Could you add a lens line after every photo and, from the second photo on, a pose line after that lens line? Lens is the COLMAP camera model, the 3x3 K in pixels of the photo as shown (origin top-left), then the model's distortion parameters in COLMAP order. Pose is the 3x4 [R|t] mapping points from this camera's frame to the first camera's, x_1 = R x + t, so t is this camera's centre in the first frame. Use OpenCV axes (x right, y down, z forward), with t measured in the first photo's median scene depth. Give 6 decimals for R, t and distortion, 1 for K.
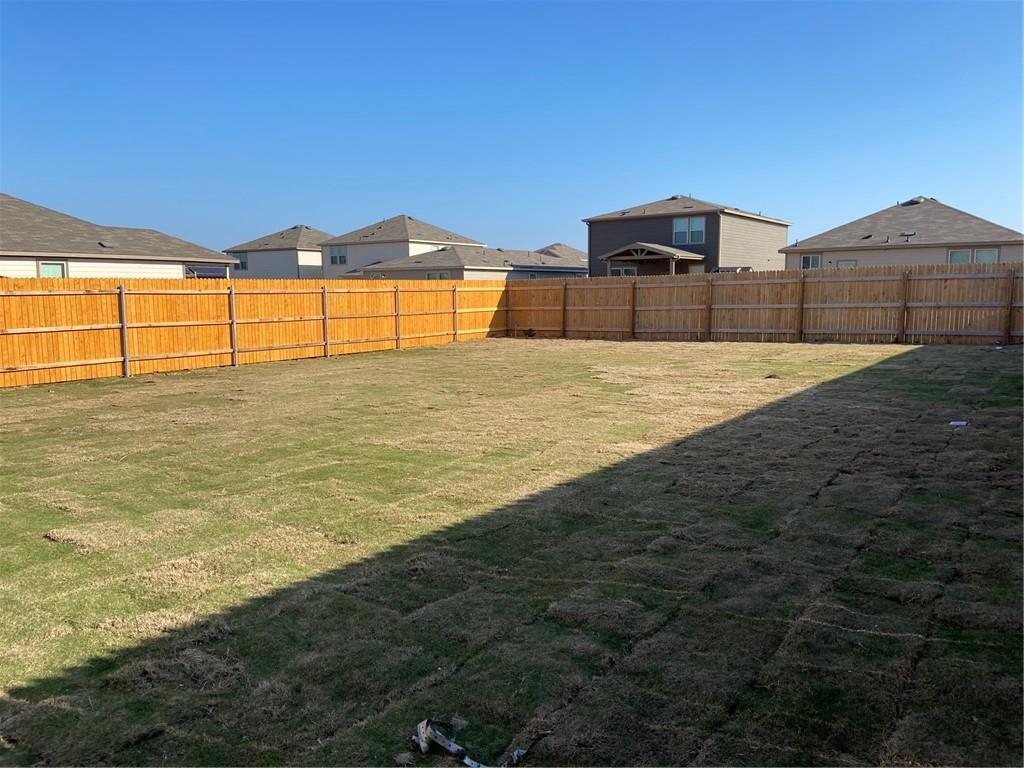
lens RADIAL K [[777.8, 0, 512.0], [0, 777.8, 384.0], [0, 0, 1]] dist [0.128098, -0.171251]
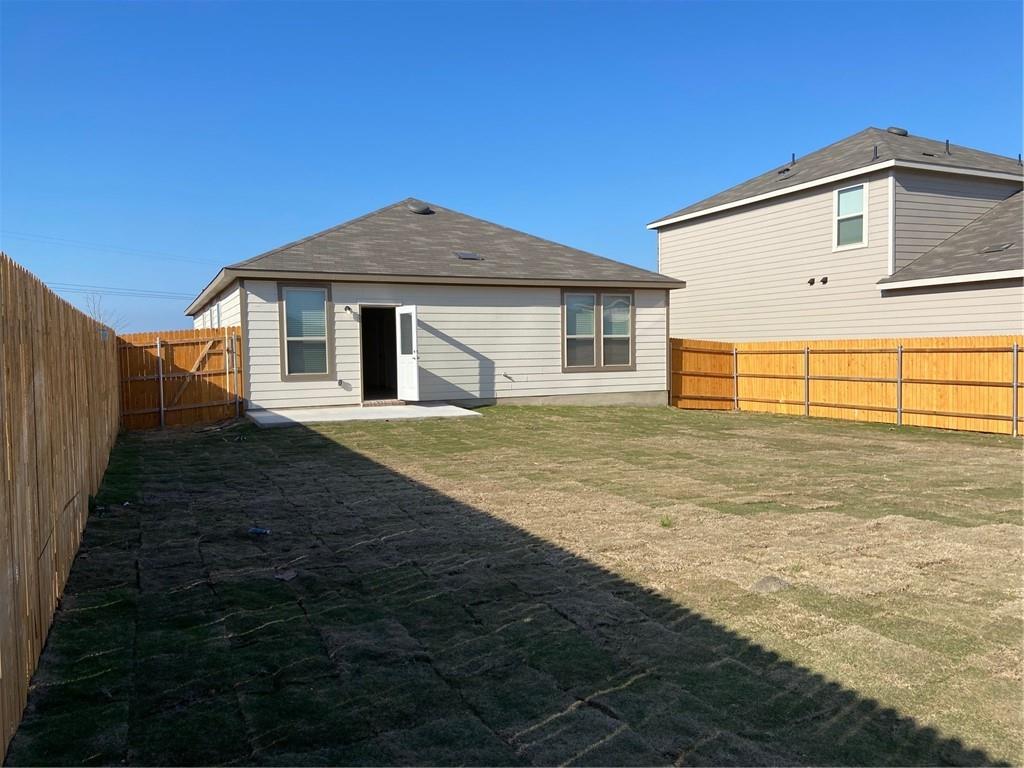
lens RADIAL K [[777.8, 0, 512.0], [0, 777.8, 384.0], [0, 0, 1]] dist [0.128098, -0.171251]
pose [[-0.491579, 0.059875, -0.868772, 2.223391], [-0.077861, 0.990616, 0.112328, -0.428961], [0.867345, 0.122861, -0.482304, 3.065854]]
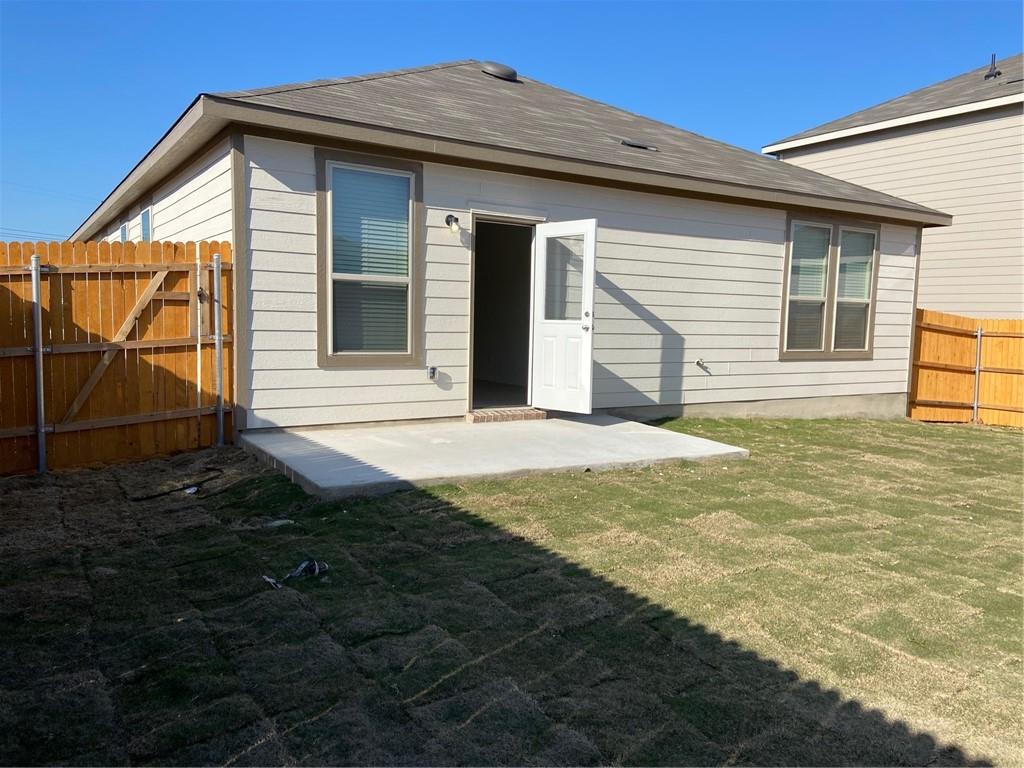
lens RADIAL K [[777.8, 0, 512.0], [0, 777.8, 384.0], [0, 0, 1]] dist [0.128098, -0.171251]
pose [[-0.379903, 0.085213, -0.921093, 0.743129], [-0.126195, 0.981664, 0.142866, -0.166498], [0.916378, 0.170513, -0.362183, 1.062726]]
